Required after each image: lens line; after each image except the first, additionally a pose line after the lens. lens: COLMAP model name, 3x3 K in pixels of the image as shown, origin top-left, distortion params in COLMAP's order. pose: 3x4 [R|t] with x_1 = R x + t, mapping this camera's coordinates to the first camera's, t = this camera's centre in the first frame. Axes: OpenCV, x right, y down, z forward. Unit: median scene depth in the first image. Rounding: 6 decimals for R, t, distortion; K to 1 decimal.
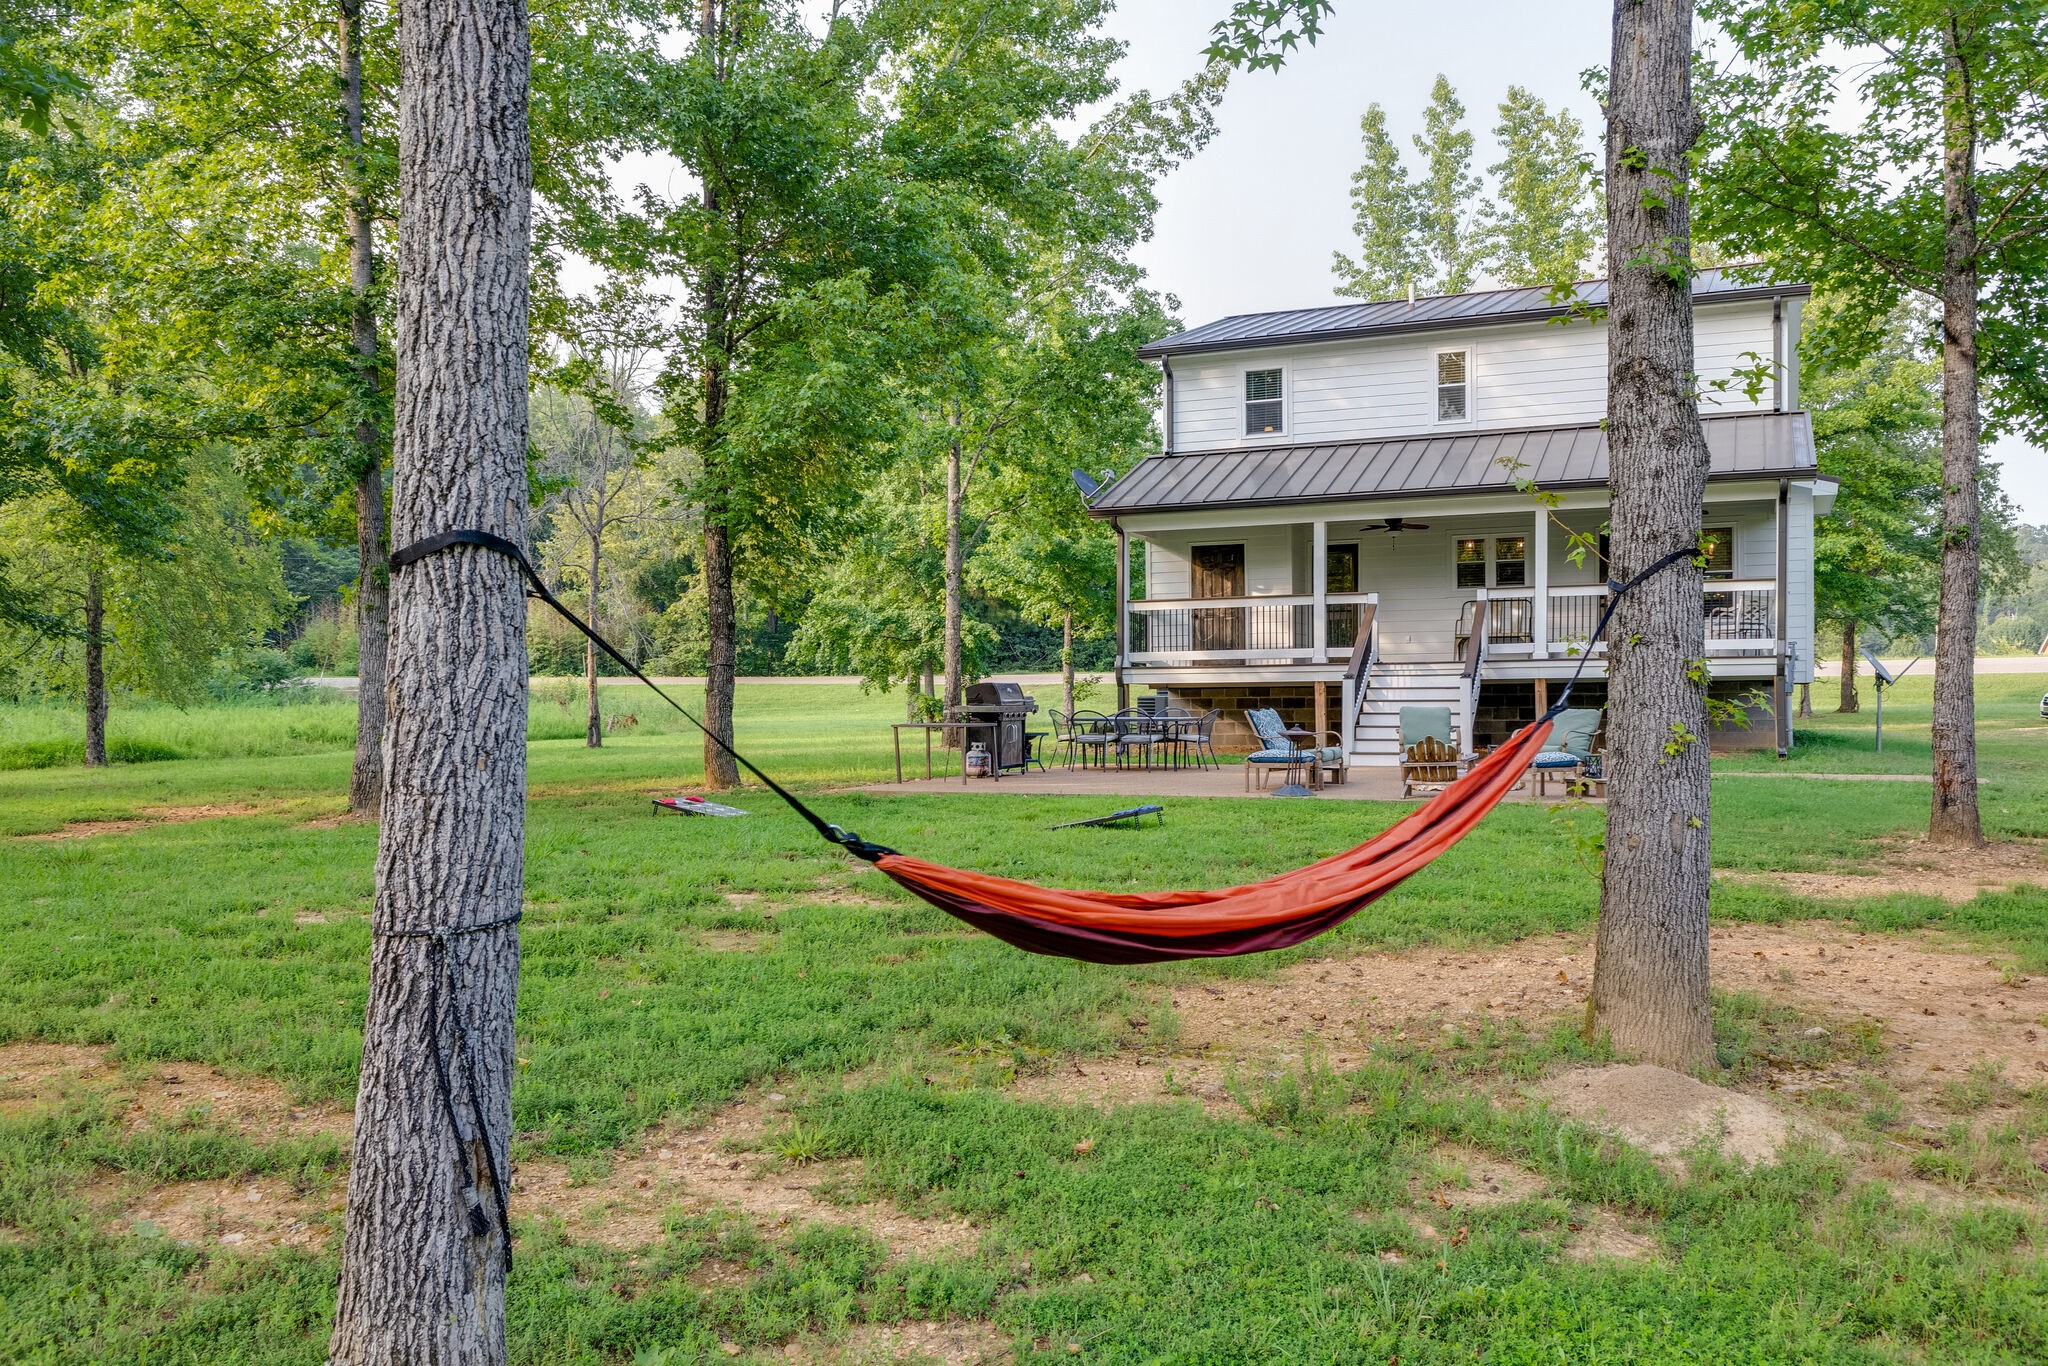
lens RADIAL K [[1604.2, 0, 1024.0], [0, 1604.2, 712.9], [0, 0, 1]] dist [0.001834, -0.089822]
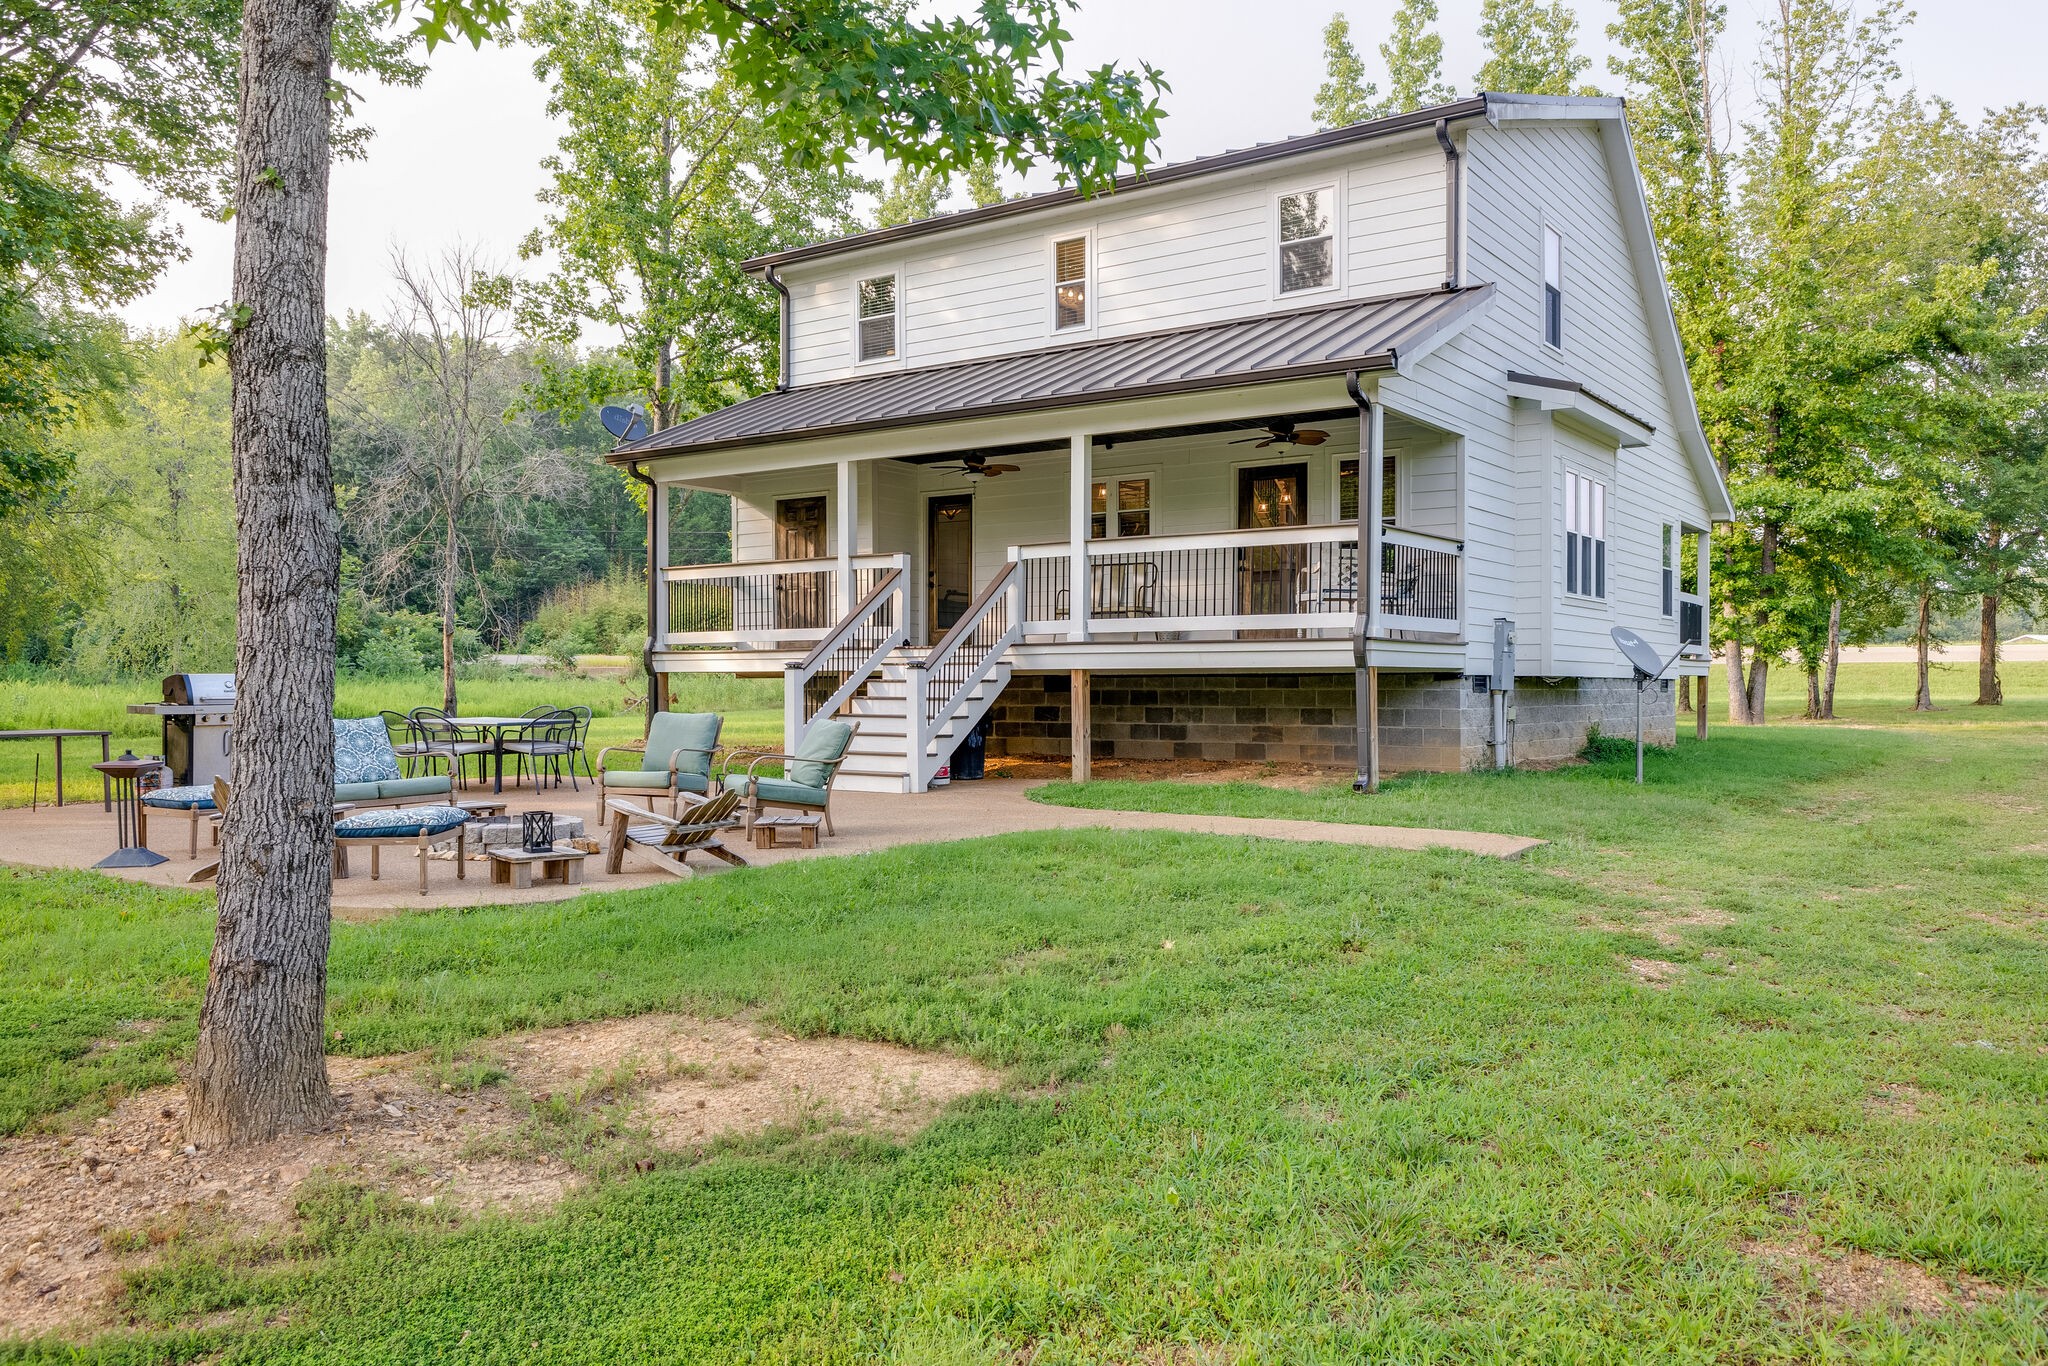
lens RADIAL K [[1523.0, 0, 961.6], [0, 1523.0, 683.2], [0, 0, 1]] dist [0.000293, -0.001387]
pose [[0.983132, 0.007424, -0.182747, 0.336165], [-0.008315, 0.999957, -0.004106, -0.010096], [0.182708, 0.005557, 0.983151, 0.267419]]
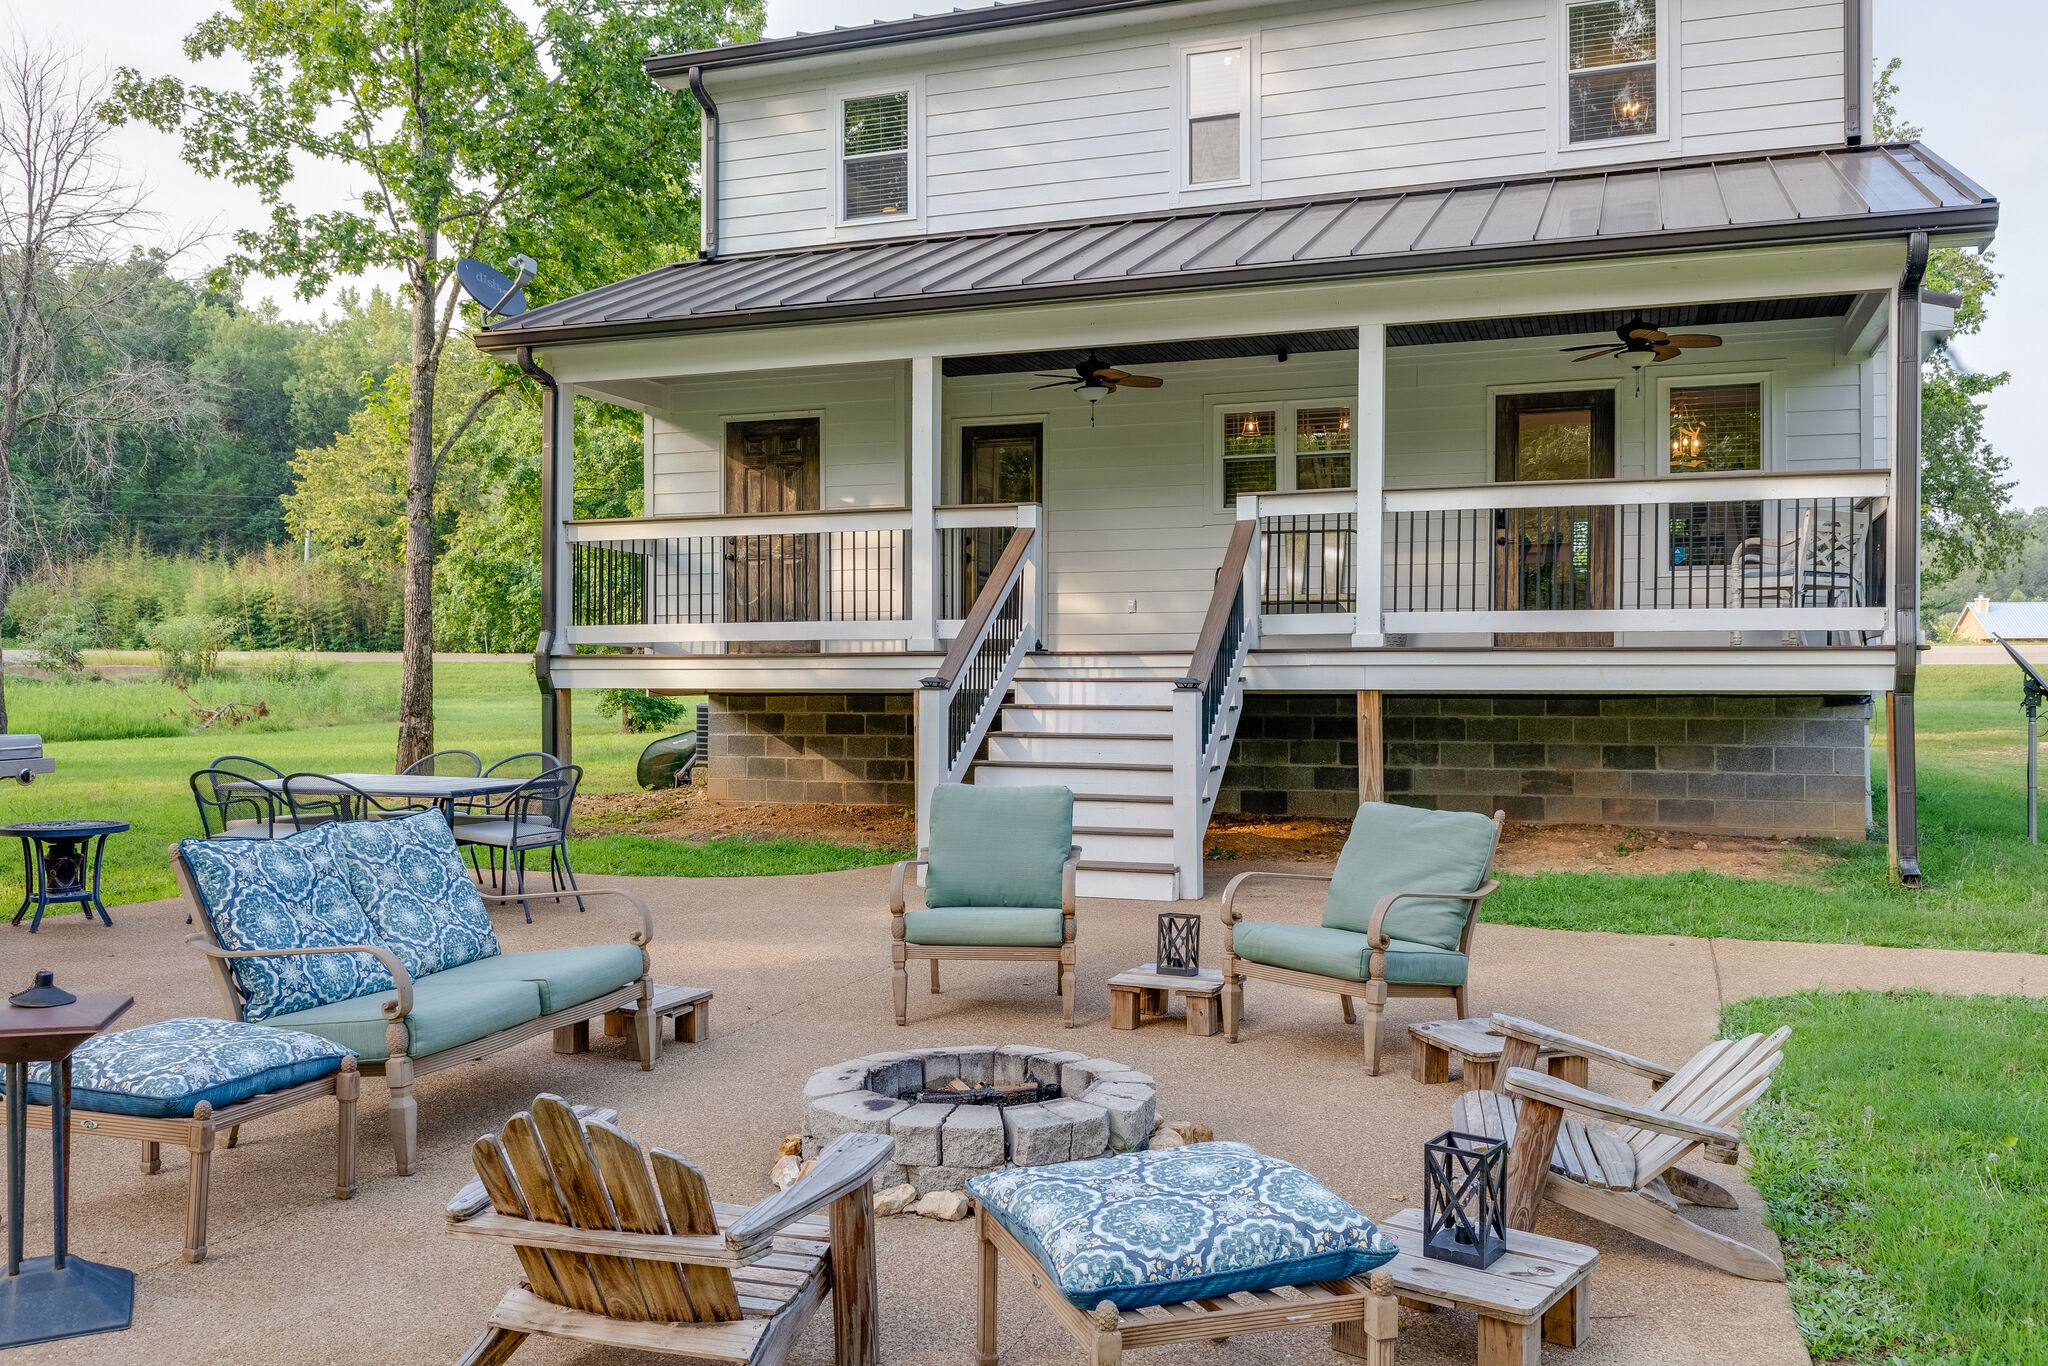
lens RADIAL K [[1740.3, 0, 1023.8], [0, 1740.3, 652.3], [0, 0, 1]] dist [-0.008945, -0.001652]
pose [[0.996458, 0.010366, 0.083455, 0.154130], [-0.008262, 0.999640, -0.025516, -0.015864], [-0.083689, 0.024736, 0.996185, 0.432551]]
